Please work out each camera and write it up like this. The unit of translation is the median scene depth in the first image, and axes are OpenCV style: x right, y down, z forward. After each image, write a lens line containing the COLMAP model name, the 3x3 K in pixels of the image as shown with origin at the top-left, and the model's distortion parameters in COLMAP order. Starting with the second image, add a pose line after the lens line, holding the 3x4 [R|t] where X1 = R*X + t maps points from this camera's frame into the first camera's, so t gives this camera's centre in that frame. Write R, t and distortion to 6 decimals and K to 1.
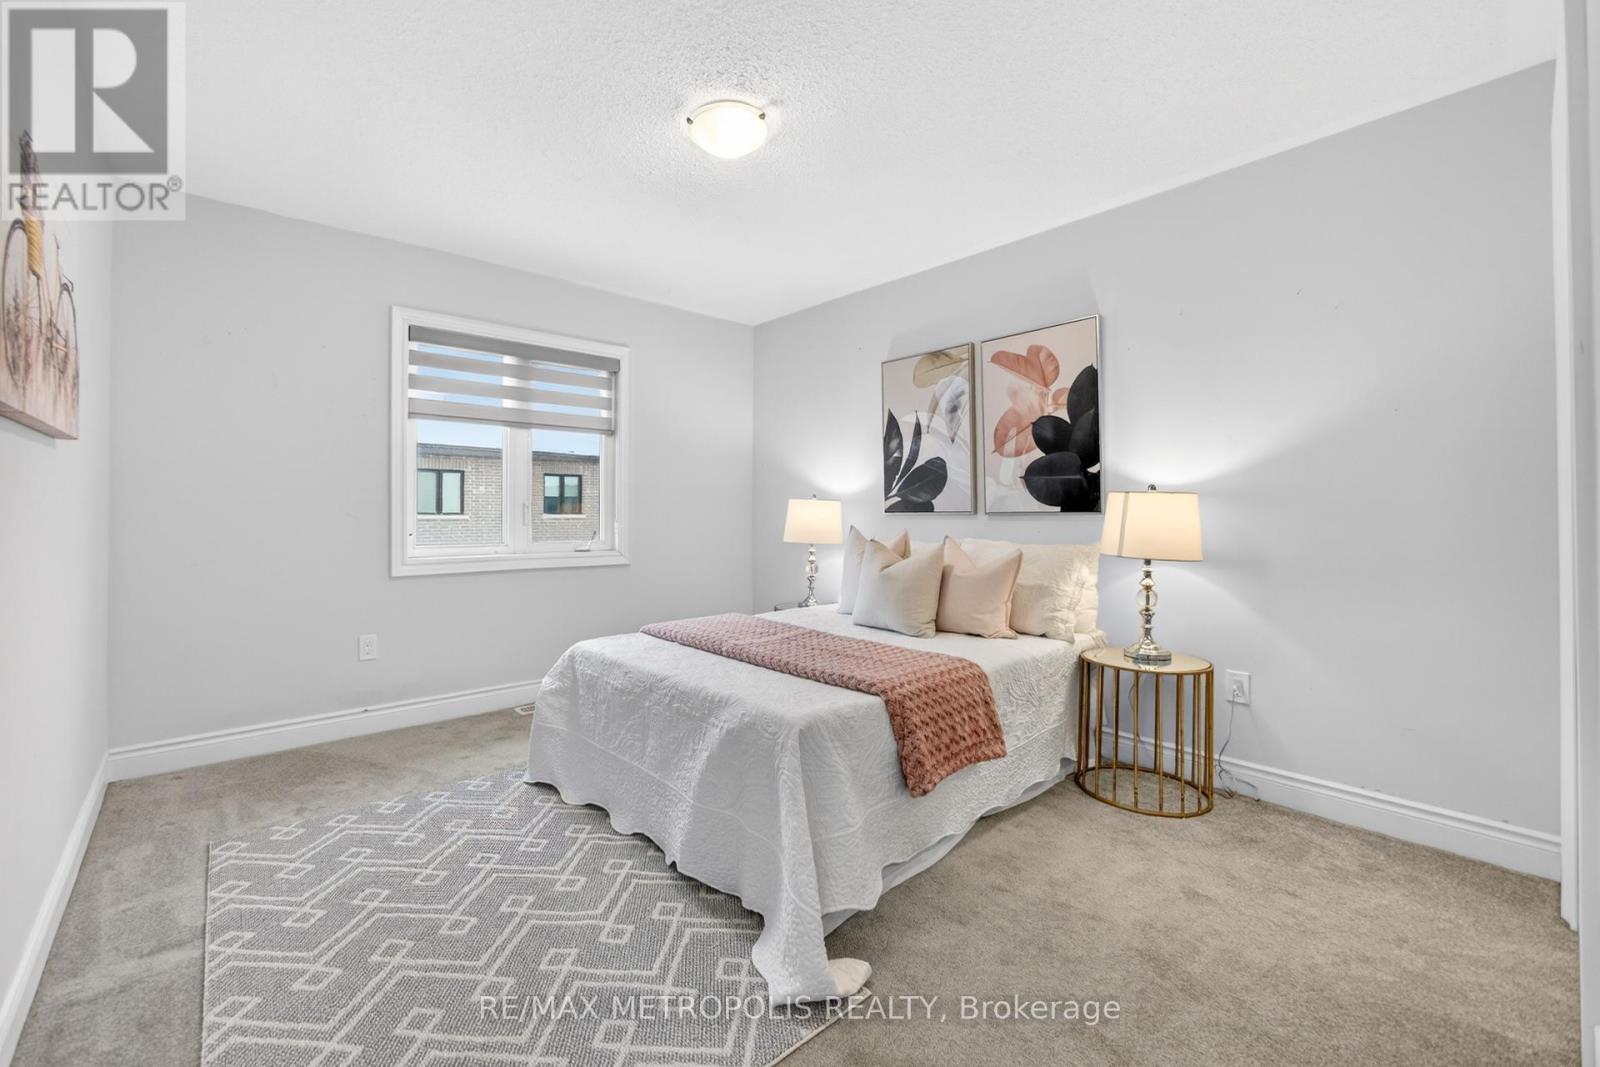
lens RADIAL K [[668.7, 0, 804.3], [0, 668.7, 512.1], [0, 0, 1]] dist [-0.000338, 0.000063]
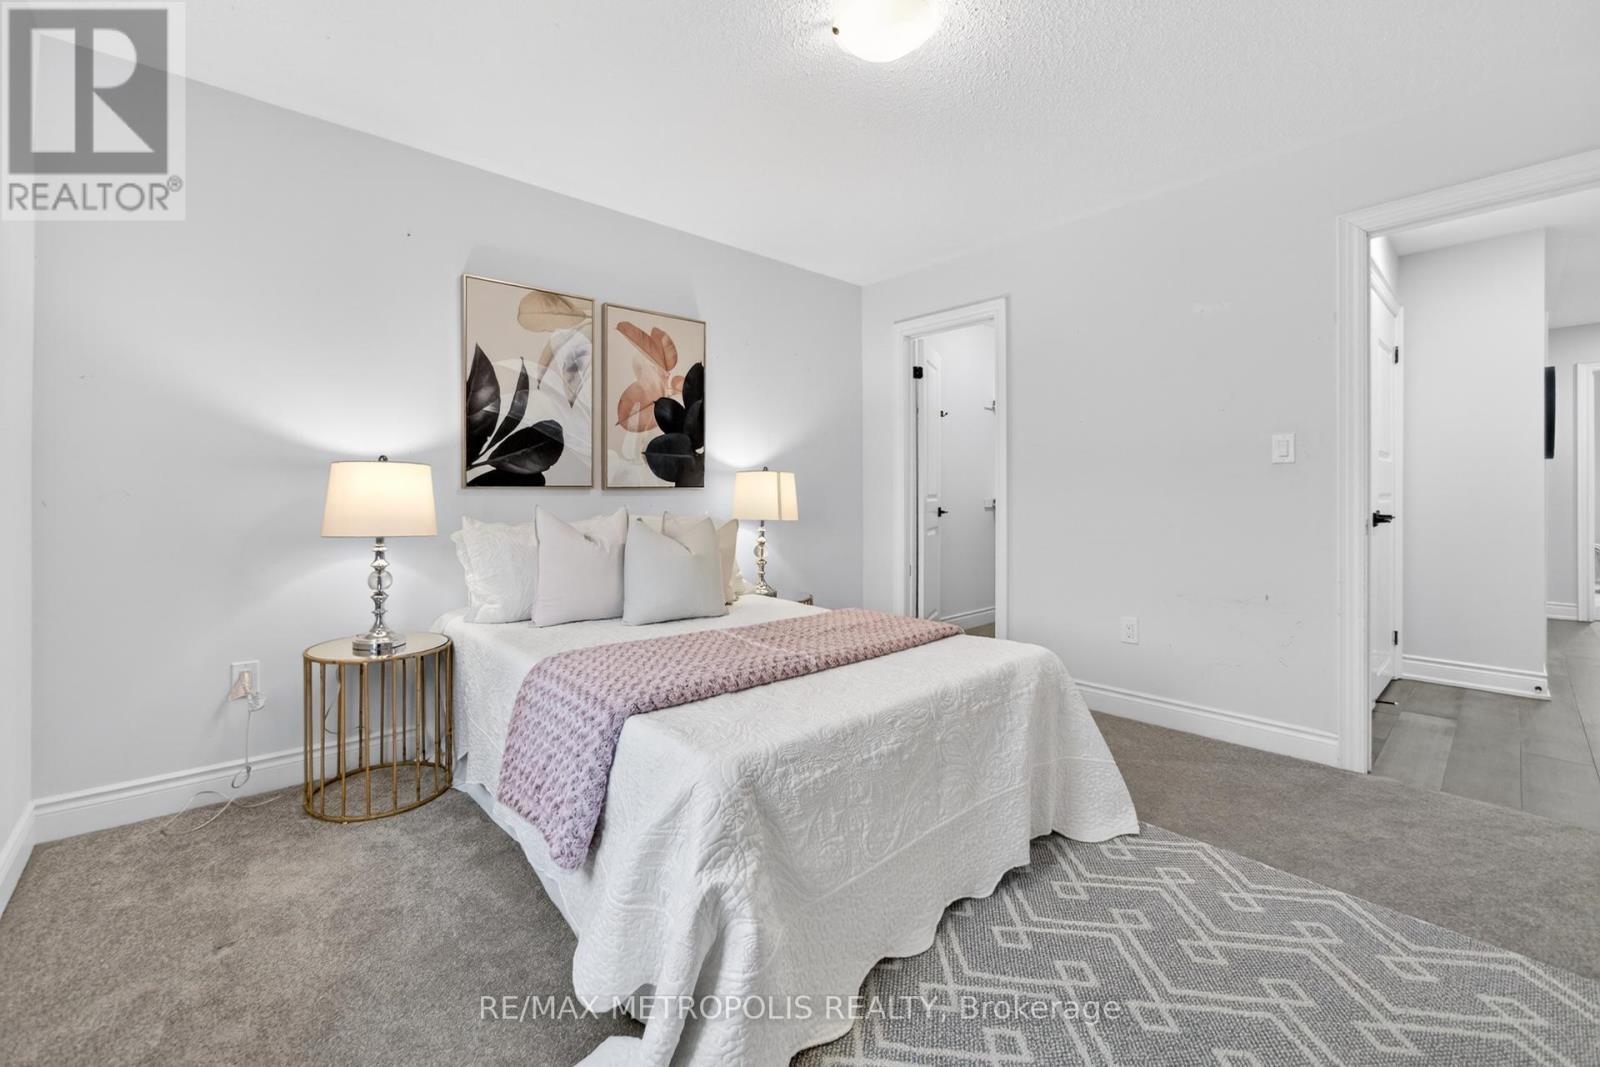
lens RADIAL K [[655.9, 0, 784.9], [0, 655.9, 492.2], [0, 0, 1]] dist [-0.019860, 0.006385]
pose [[0.035352, -0.003587, 0.999368, -0.626748], [-0.003160, 0.999988, 0.003701, 0.003474], [-0.999370, -0.003288, 0.035341, 0.705037]]
